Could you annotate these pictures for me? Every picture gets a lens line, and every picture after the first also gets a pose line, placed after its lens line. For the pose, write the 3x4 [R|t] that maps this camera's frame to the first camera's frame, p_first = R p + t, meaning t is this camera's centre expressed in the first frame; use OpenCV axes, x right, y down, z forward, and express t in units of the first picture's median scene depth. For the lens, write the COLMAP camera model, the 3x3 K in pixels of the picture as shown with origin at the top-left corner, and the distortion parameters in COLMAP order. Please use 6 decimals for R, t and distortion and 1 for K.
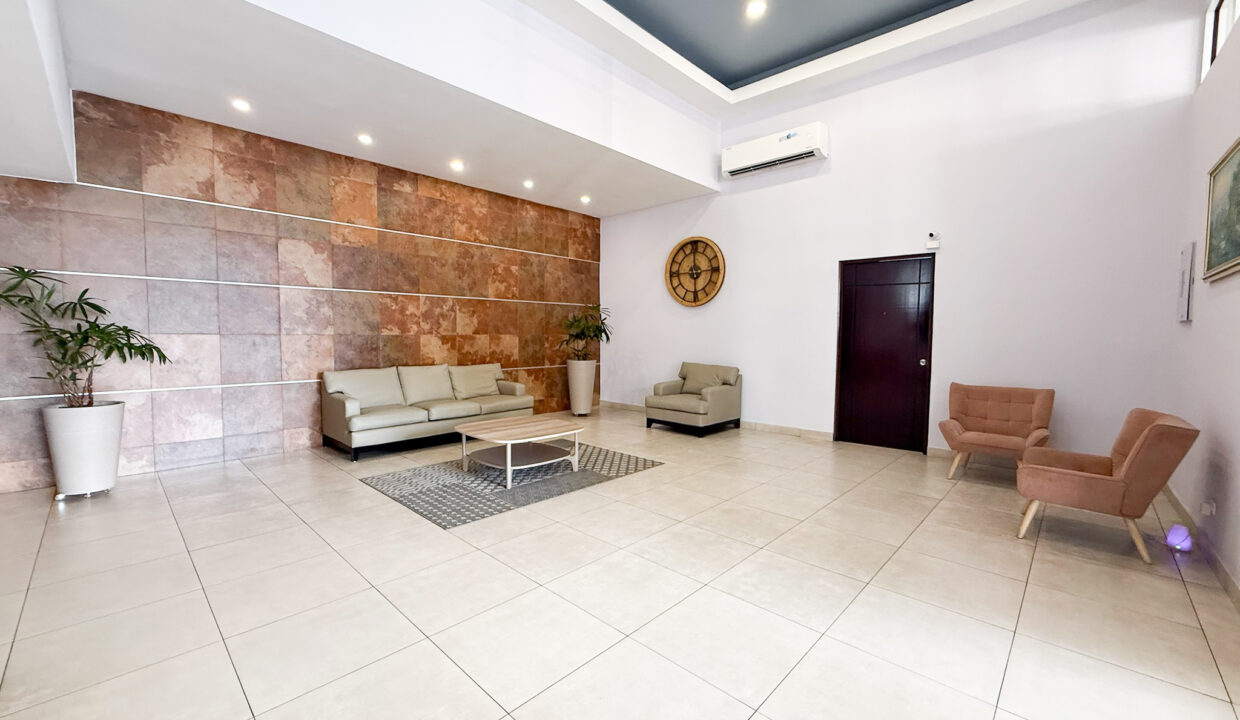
lens RADIAL K [[489.1, 0, 617.8], [0, 489.1, 360.0], [0, 0, 1]] dist [-0.000901, 0.000040]
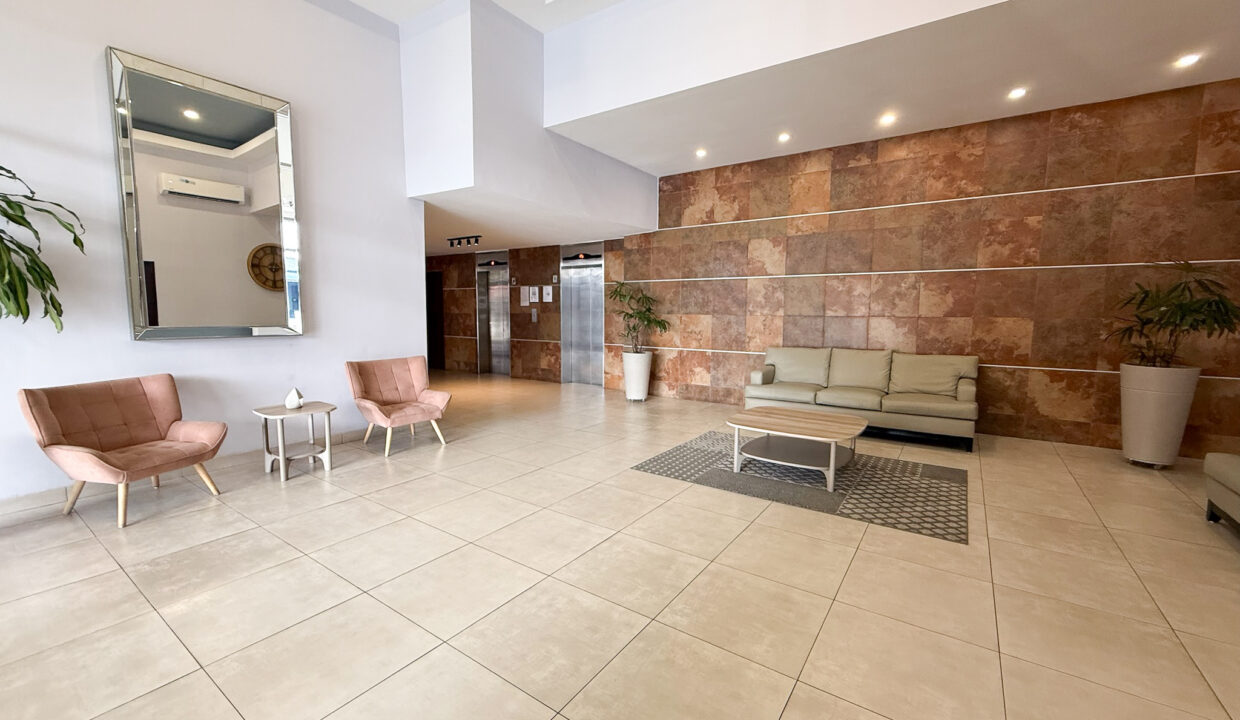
lens RADIAL K [[489.1, 0, 619.1], [0, 489.1, 359.4], [0, 0, 1]] dist [-0.000901, 0.000040]
pose [[0.153032, 0.092274, -0.983904, 0.499107], [-0.059413, 0.994689, 0.084045, -0.023029], [0.986434, 0.045596, 0.157702, 0.435496]]
